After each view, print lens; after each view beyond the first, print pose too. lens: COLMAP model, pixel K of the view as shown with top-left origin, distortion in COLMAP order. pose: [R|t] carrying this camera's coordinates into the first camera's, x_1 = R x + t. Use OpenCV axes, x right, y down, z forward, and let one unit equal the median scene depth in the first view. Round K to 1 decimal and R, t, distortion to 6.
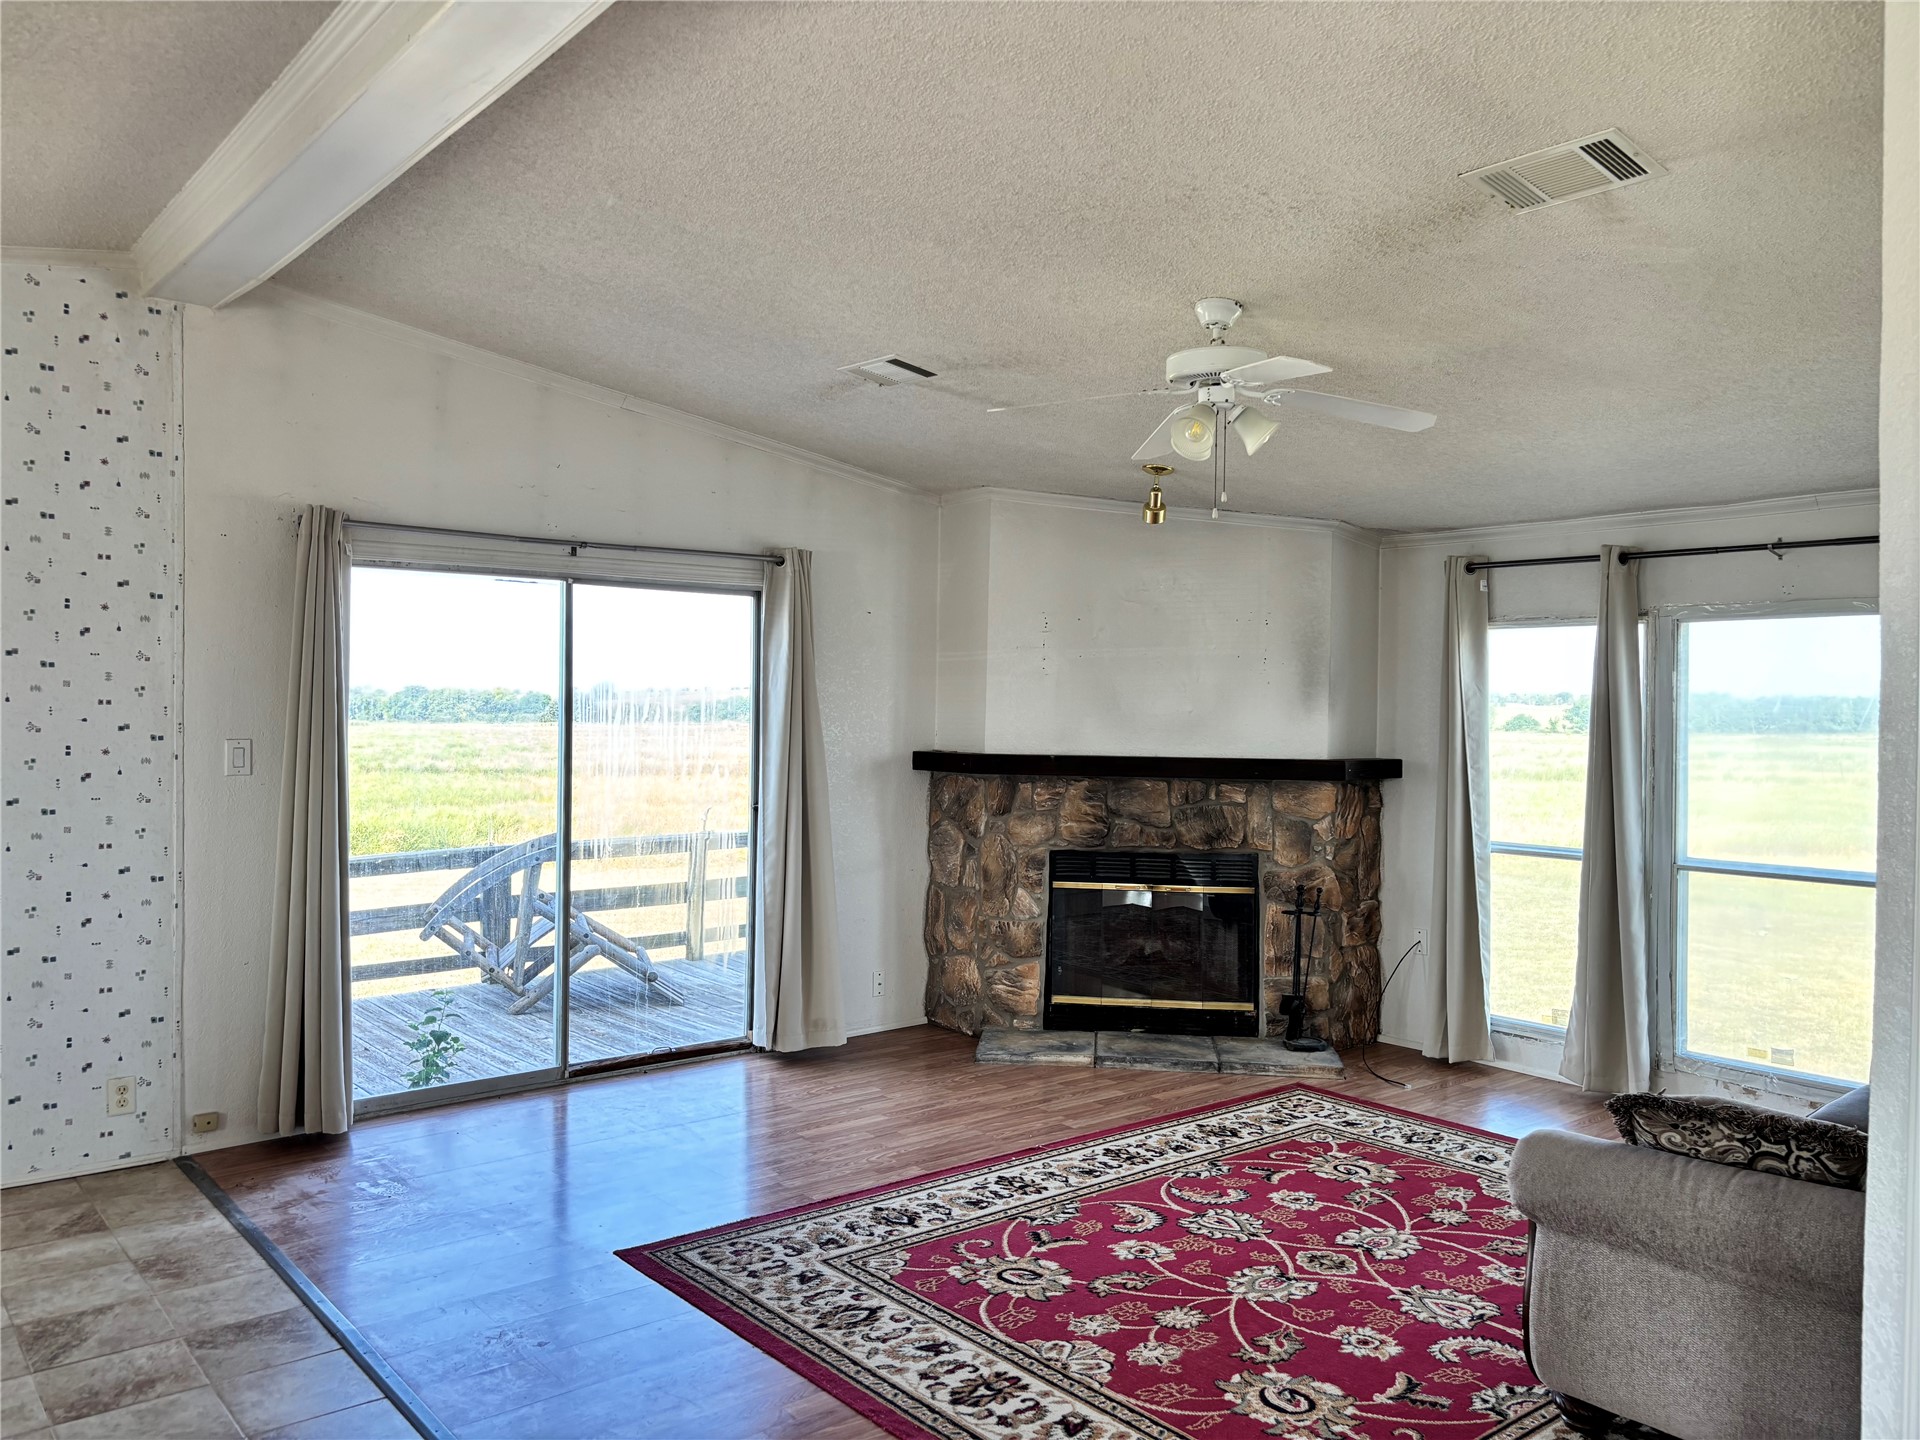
lens RADIAL K [[1451.9, 0, 958.2], [0, 1451.9, 707.7], [0, 0, 1]] dist [0.048977, -0.036882]
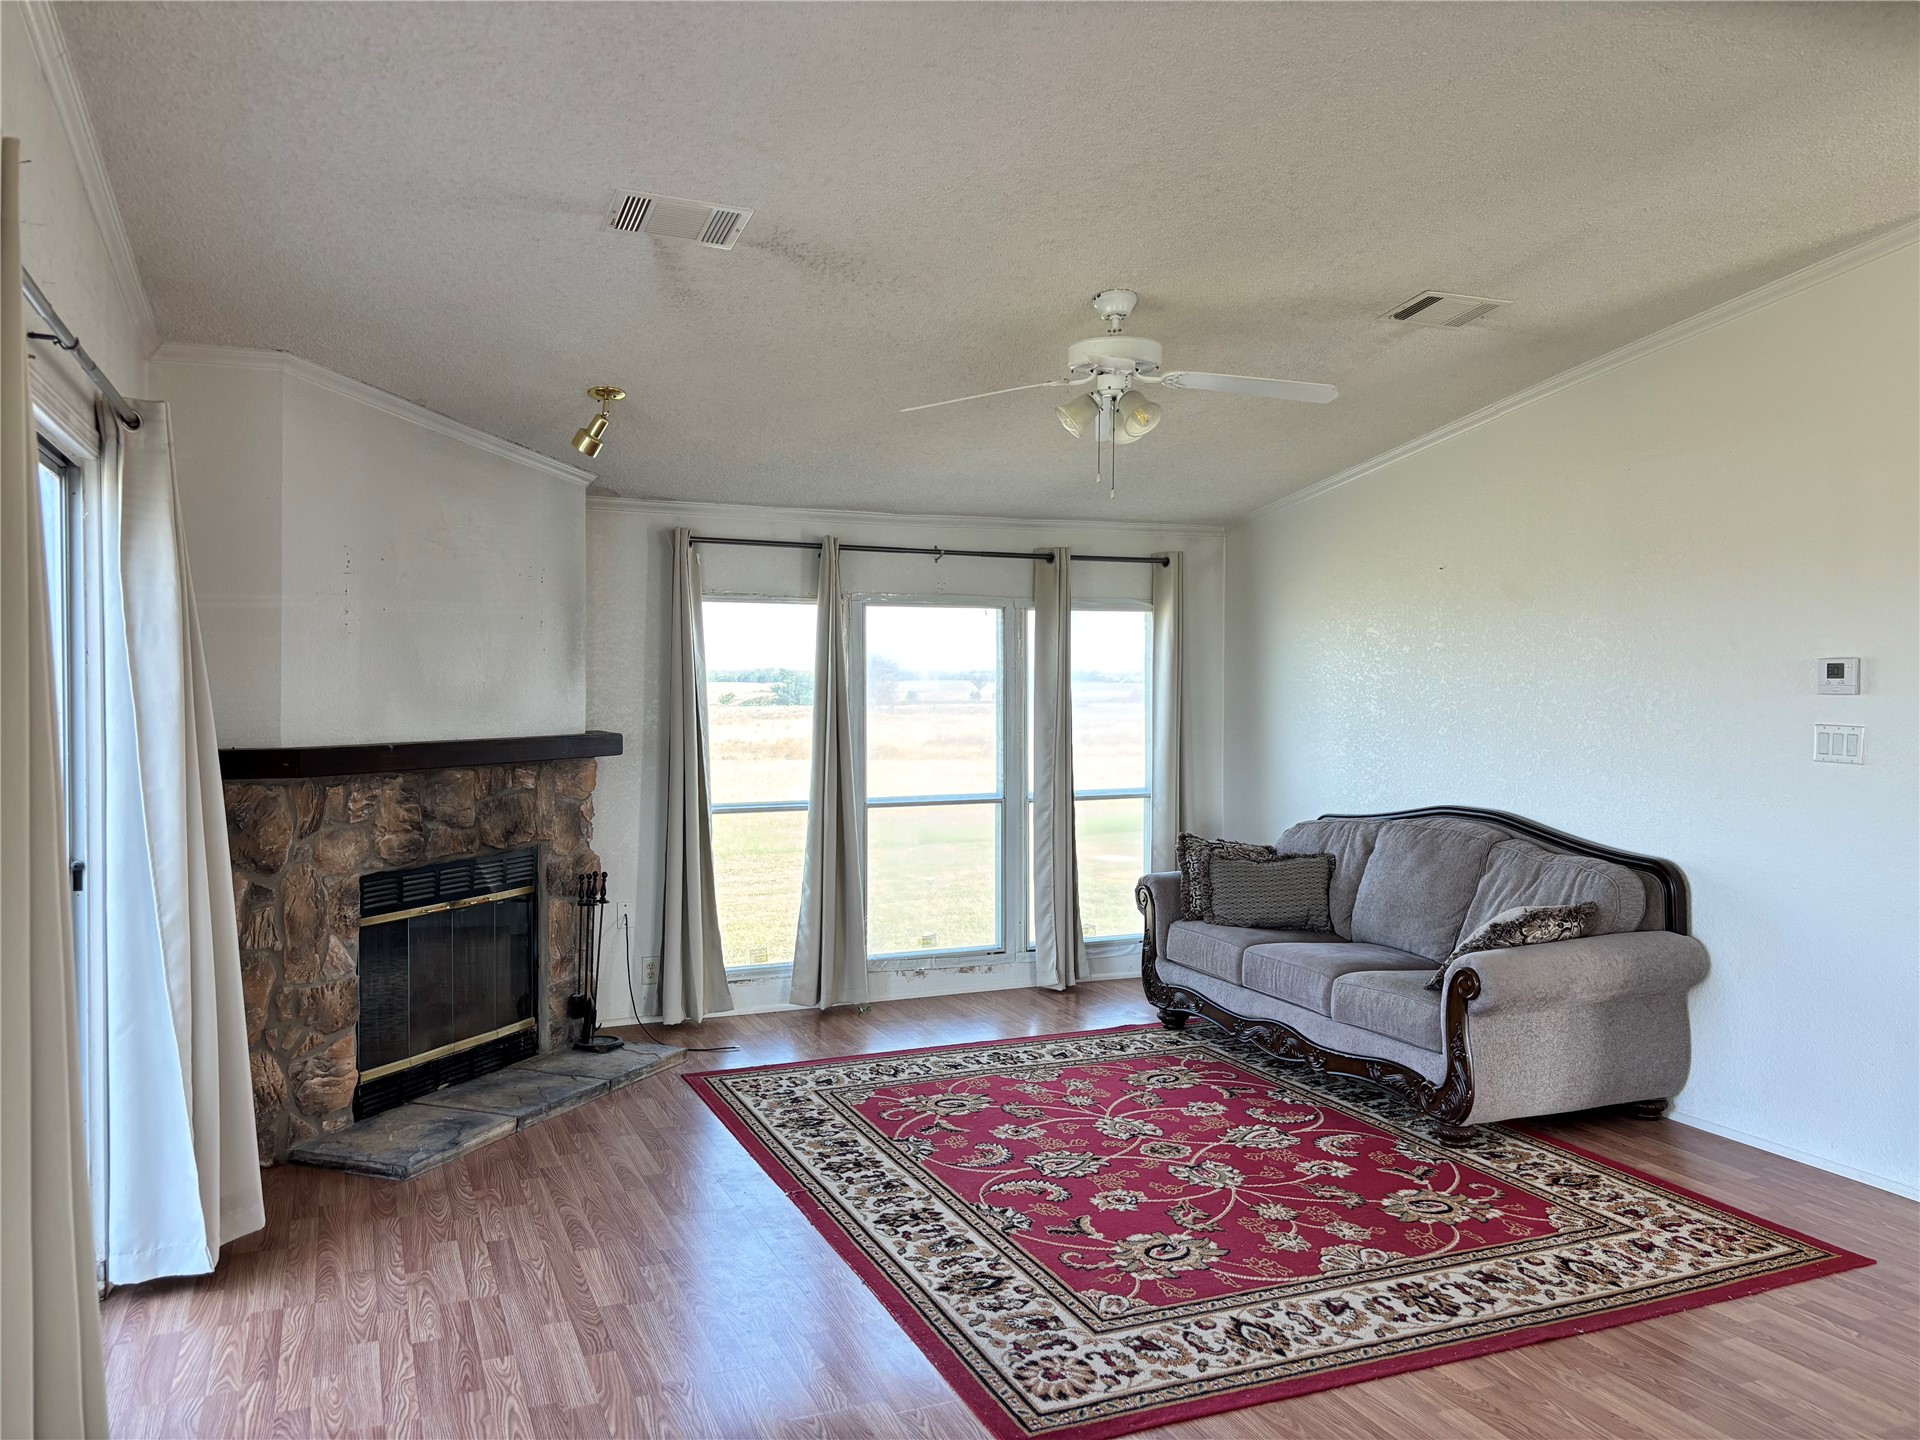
lens RADIAL K [[1451.9, 0, 951.9], [0, 1451.9, 725.7], [0, 0, 1]] dist [0.048977, -0.036882]
pose [[0.291850, -0.037385, 0.955733, -0.796176], [0.006175, 0.999289, 0.037203, -0.003783], [-0.956444, -0.004956, 0.291873, 0.728786]]
